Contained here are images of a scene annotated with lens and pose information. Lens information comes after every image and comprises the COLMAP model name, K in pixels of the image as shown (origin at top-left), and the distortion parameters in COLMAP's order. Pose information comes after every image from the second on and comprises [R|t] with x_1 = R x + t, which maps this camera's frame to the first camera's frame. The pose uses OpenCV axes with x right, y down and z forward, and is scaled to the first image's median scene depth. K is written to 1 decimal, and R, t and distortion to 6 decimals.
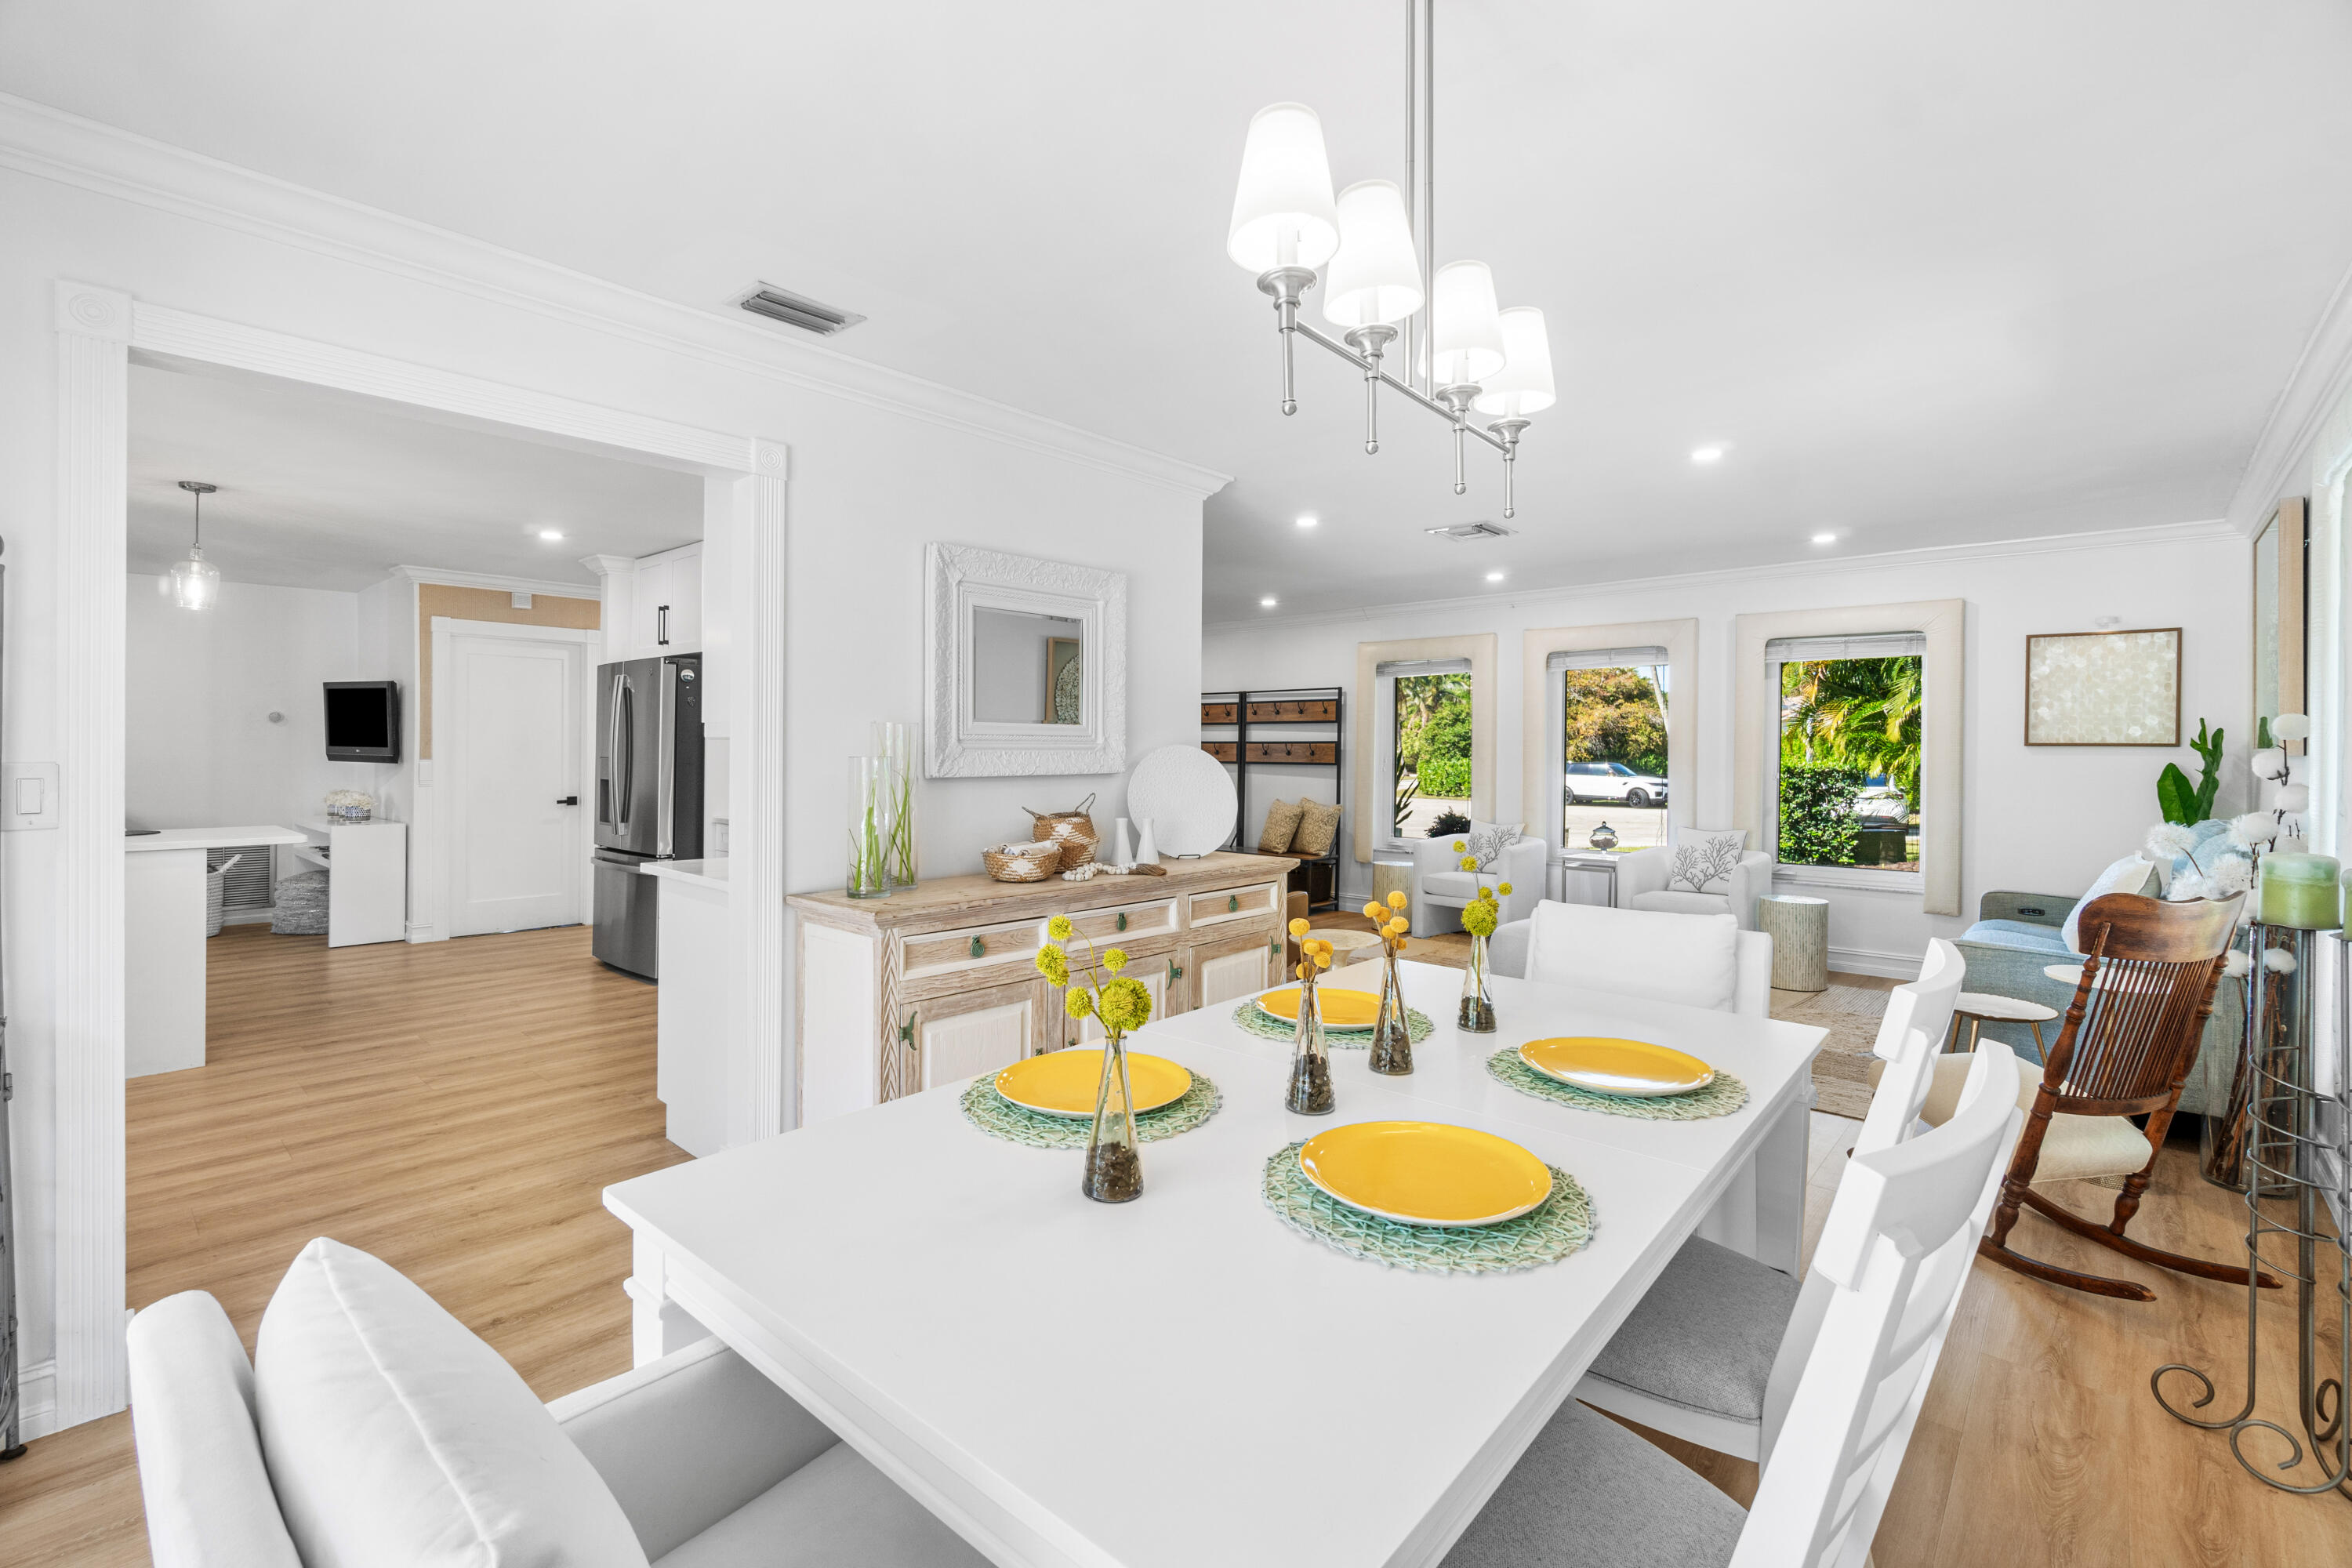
lens RADIAL K [[1024.8, 0, 1175.9], [0, 1024.8, 763.7], [0, 0, 1]] dist [0.004130, 0.000418]
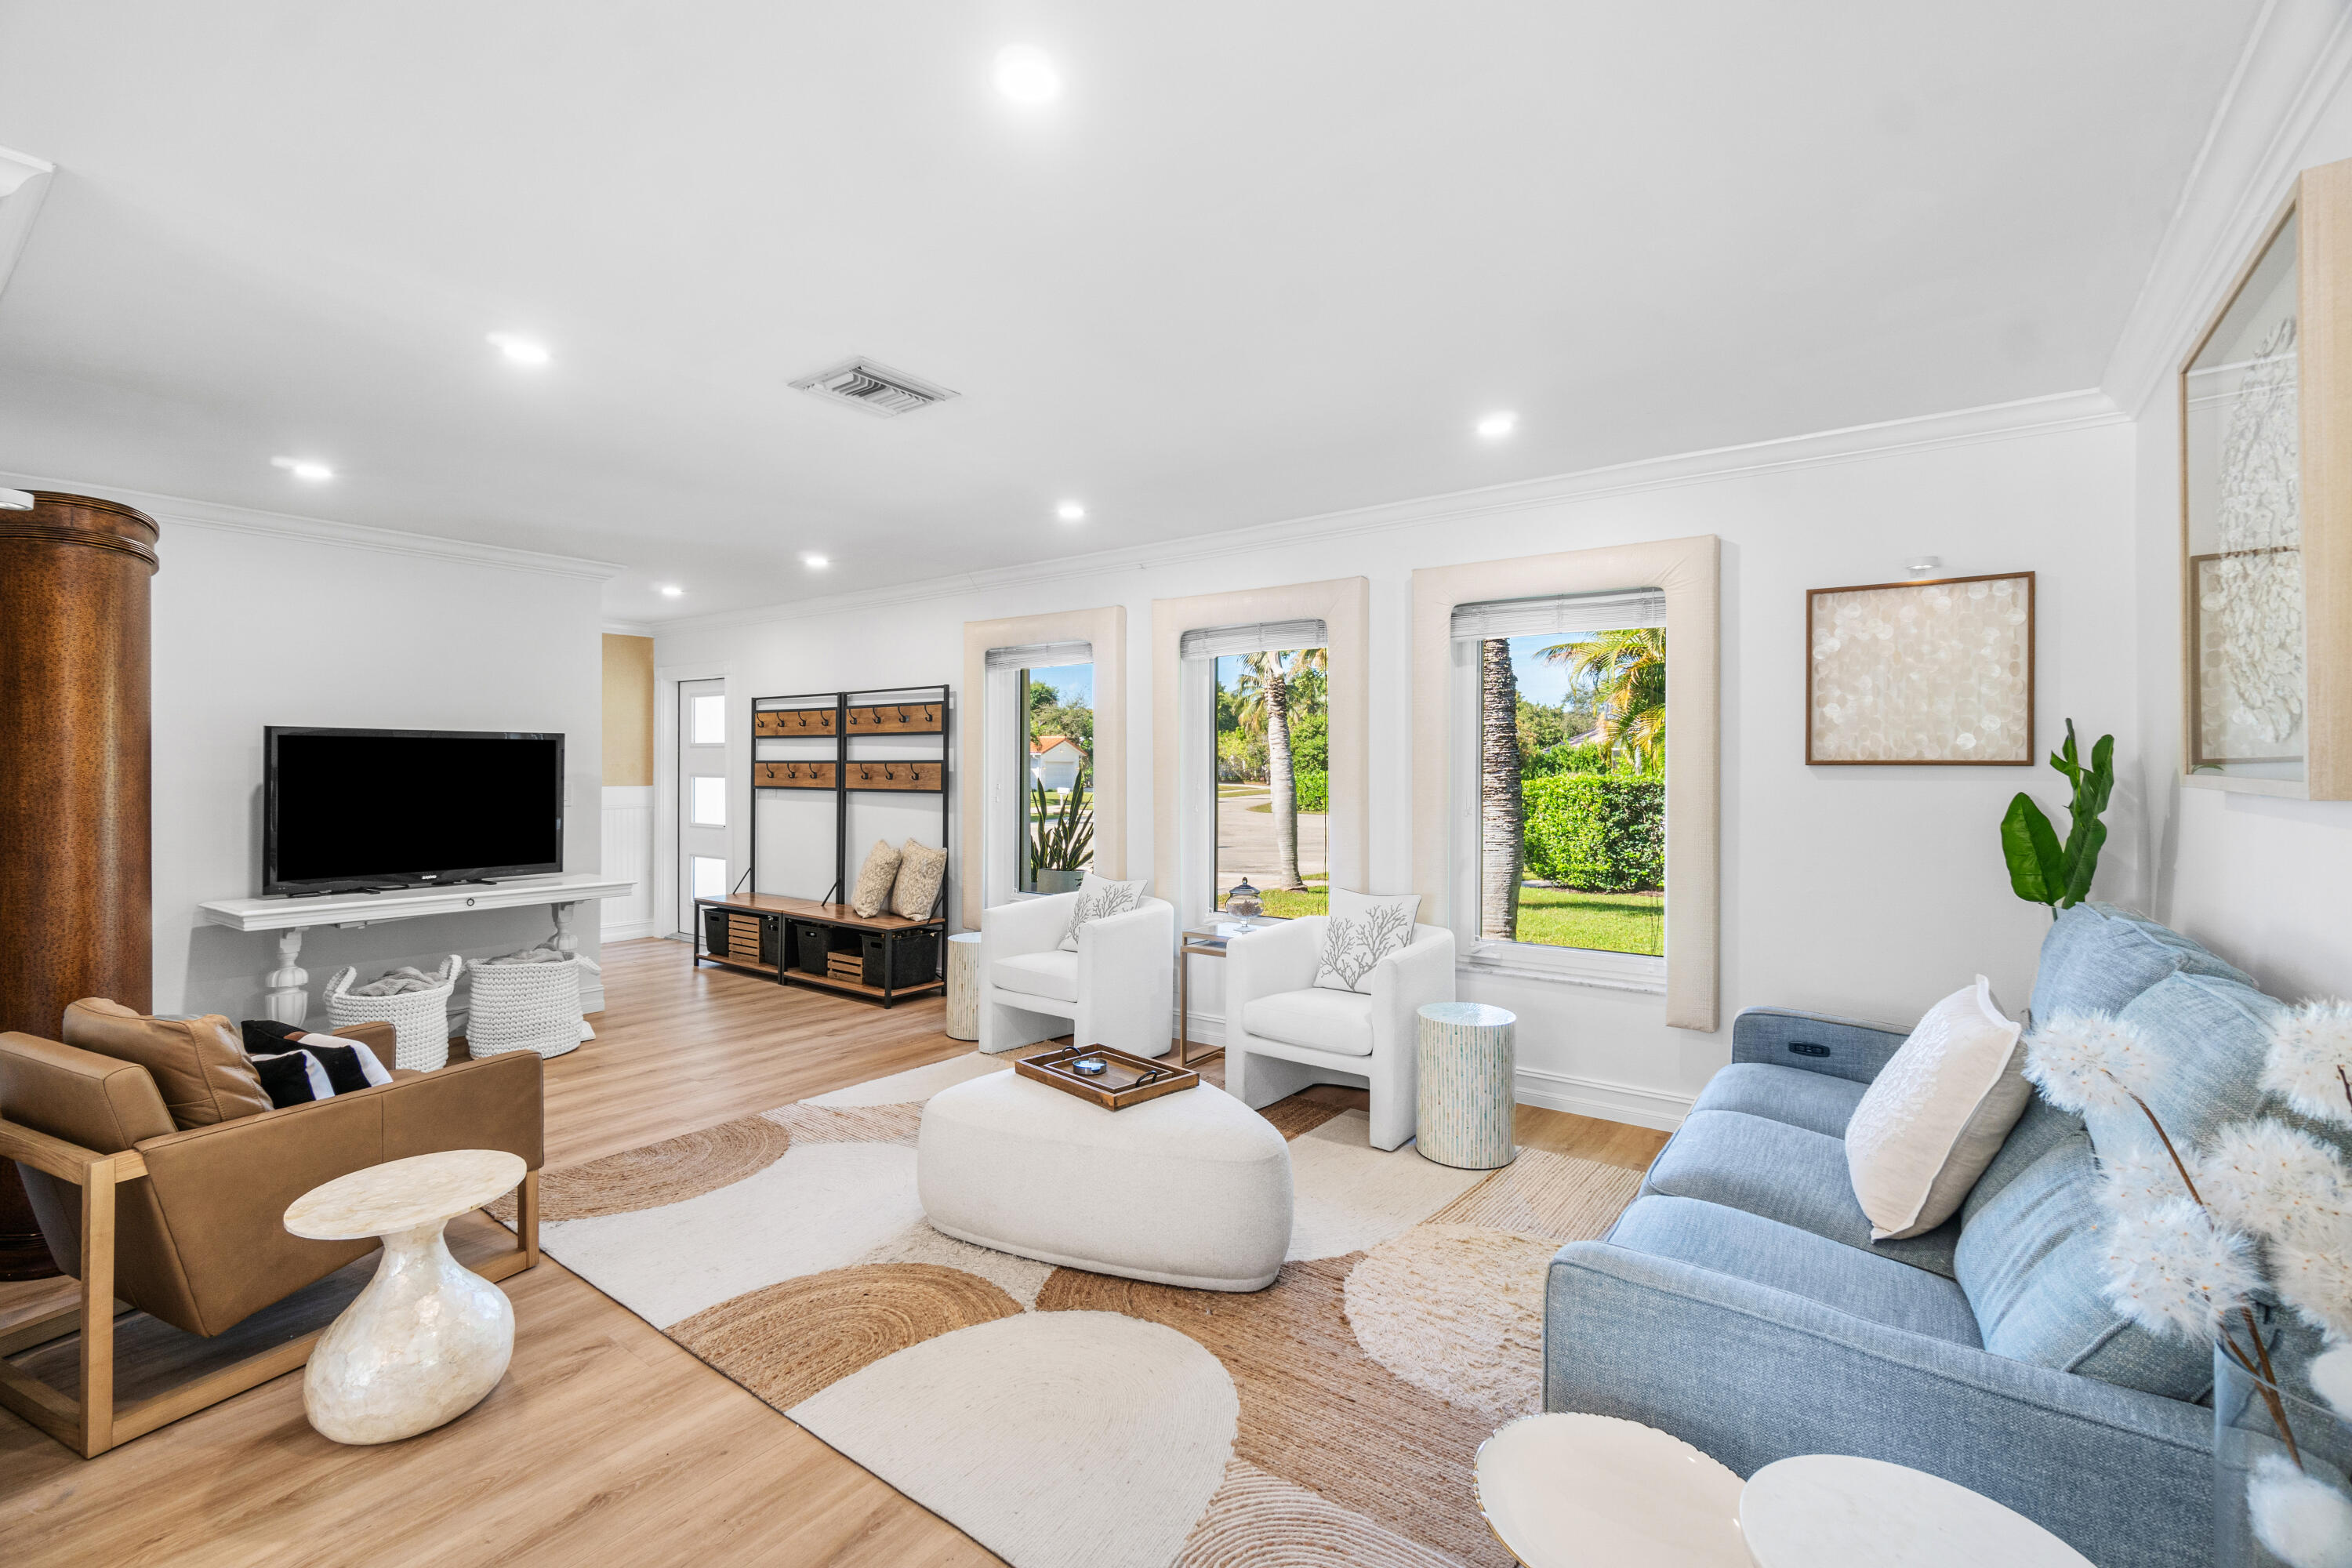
lens RADIAL K [[1007.6, 0, 1182.6], [0, 1007.6, 775.9], [0, 0, 1]] dist [0.000128, 0.000447]
pose [[0.995056, -0.008343, 0.098966, 0.331476], [0.008408, 0.999965, -0.000238, -0.011793], [-0.098961, 0.001069, 0.995091, 0.364637]]
